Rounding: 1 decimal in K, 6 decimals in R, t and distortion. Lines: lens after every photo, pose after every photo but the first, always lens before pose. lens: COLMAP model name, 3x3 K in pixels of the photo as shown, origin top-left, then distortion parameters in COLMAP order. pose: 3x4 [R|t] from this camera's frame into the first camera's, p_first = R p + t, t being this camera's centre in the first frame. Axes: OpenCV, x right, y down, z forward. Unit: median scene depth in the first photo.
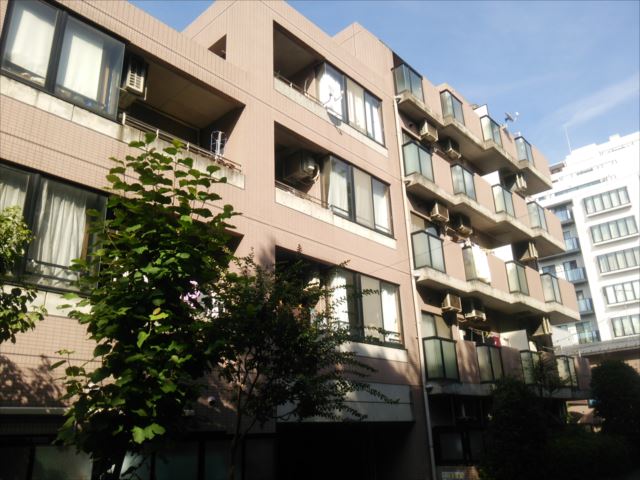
lens RADIAL K [[510.9, 0, 320.0], [0, 510.9, 240.0], [0, 0, 1]] dist [0.003002, -0.055561]
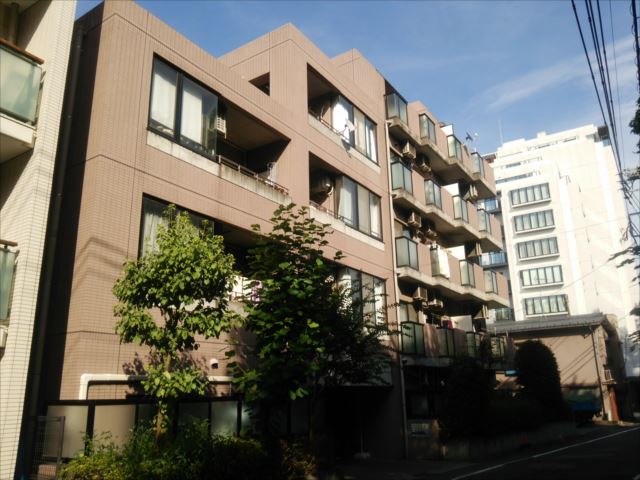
lens RADIAL K [[510.9, 0, 320.0], [0, 510.9, 240.0], [0, 0, 1]] dist [0.003002, -0.055561]
pose [[0.988390, 0.056507, 0.141039, -0.164297], [-0.066343, 0.995609, 0.066044, -0.072134], [-0.136687, -0.074634, 0.987799, -0.189654]]
